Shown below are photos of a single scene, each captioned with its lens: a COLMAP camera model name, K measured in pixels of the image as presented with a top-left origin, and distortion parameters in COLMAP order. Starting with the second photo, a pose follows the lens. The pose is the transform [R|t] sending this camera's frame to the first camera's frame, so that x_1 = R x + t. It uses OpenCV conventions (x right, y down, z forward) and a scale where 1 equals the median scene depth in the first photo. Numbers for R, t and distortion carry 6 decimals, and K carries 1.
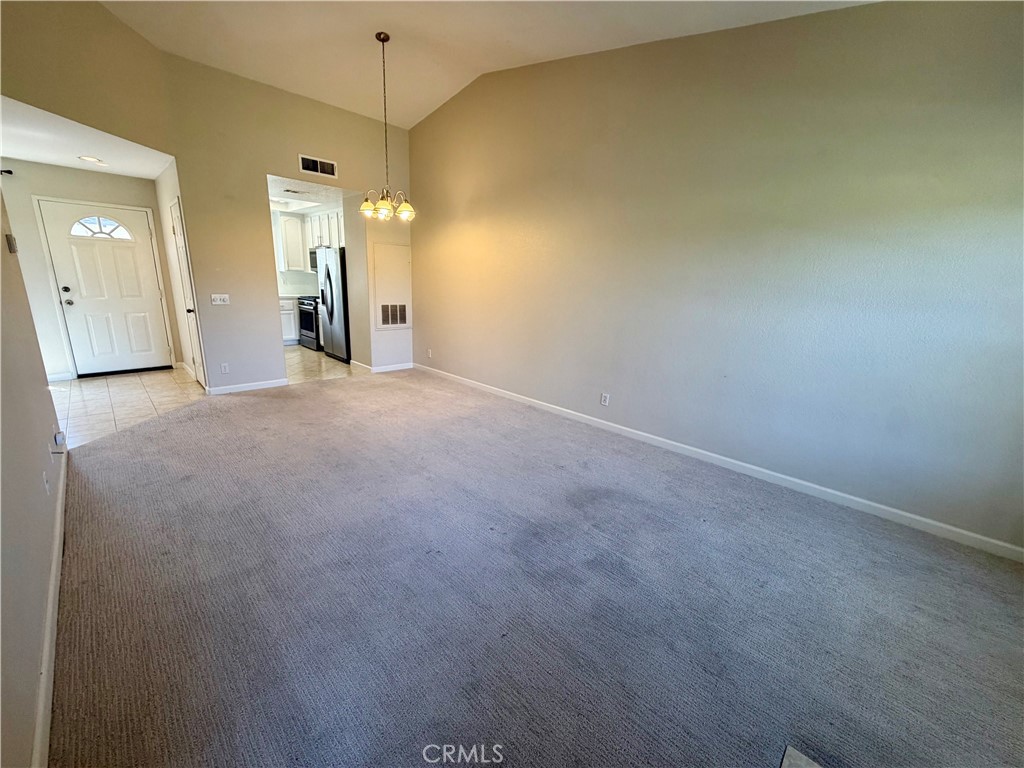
lens RADIAL K [[406.5, 0, 507.5], [0, 406.5, 379.6], [0, 0, 1]] dist [-0.000421, -0.000322]
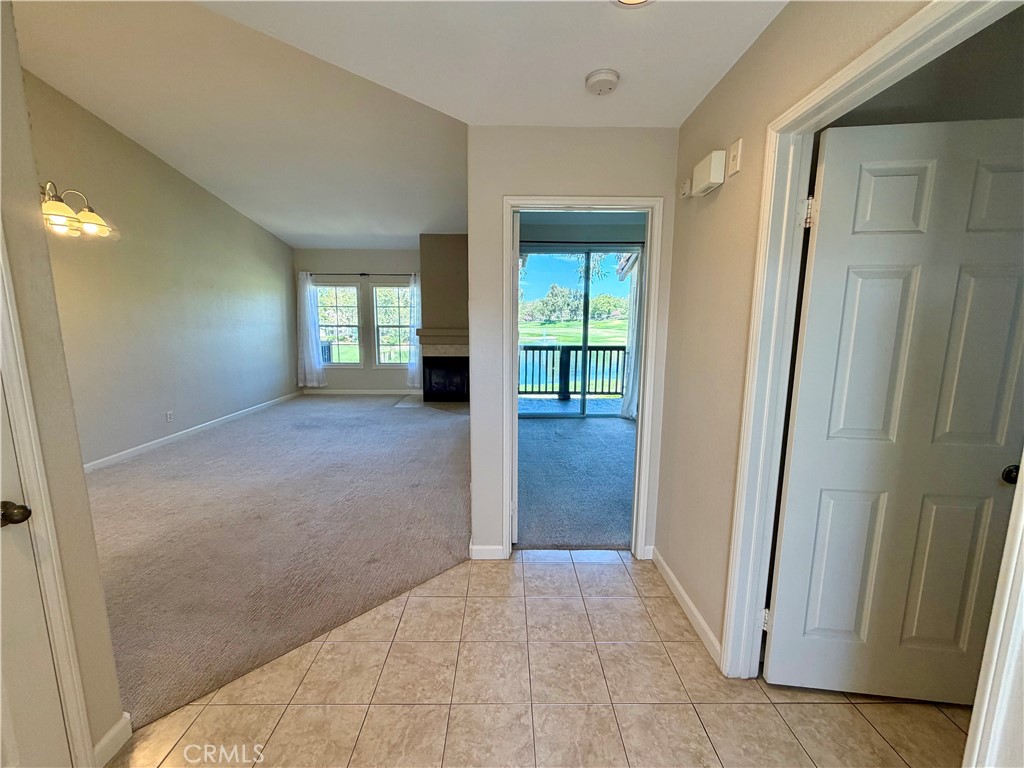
lens RADIAL K [[406.5, 0, 509.9], [0, 406.5, 382.6], [0, 0, 1]] dist [-0.000421, -0.000322]
pose [[-0.712127, -0.141265, 0.687691, -1.250753], [0.145354, 0.928654, 0.341283, -0.300396], [-0.686839, 0.342996, -0.640786, 1.032415]]
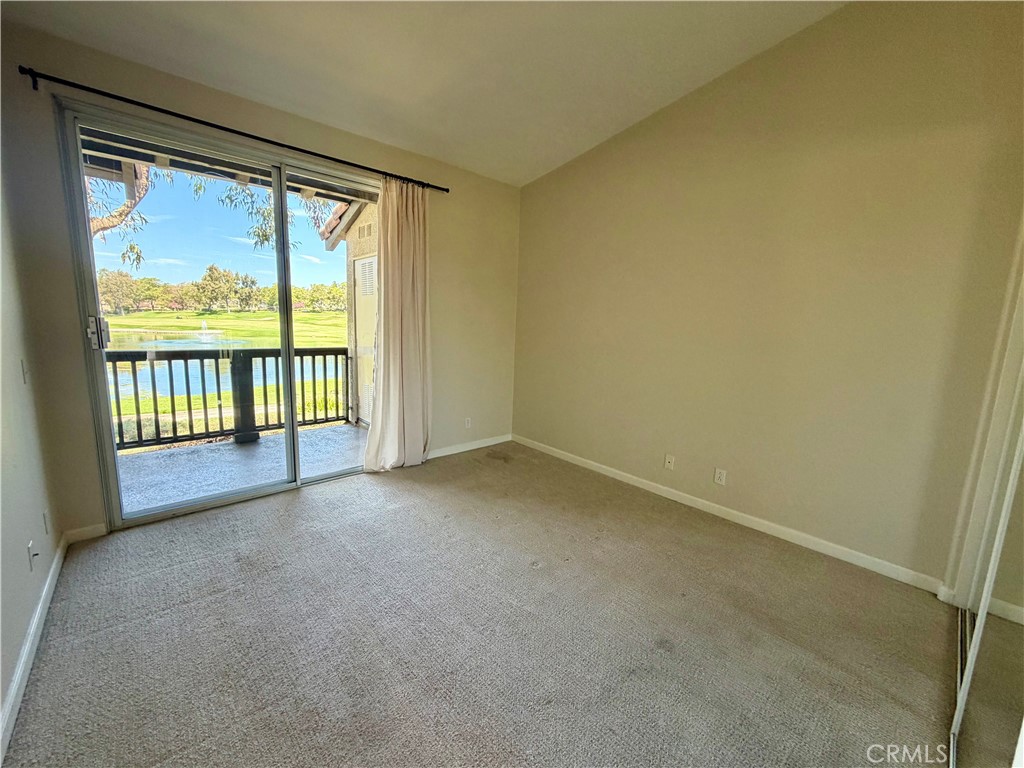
lens RADIAL K [[406.5, 0, 509.4], [0, 406.5, 384.3], [0, 0, 1]] dist [-0.000421, -0.000322]
pose [[-0.996109, -0.076971, 0.042920, -0.869633], [-0.054148, 0.918785, 0.391027, -0.150913], [-0.069532, 0.387181, -0.919378, 0.558219]]
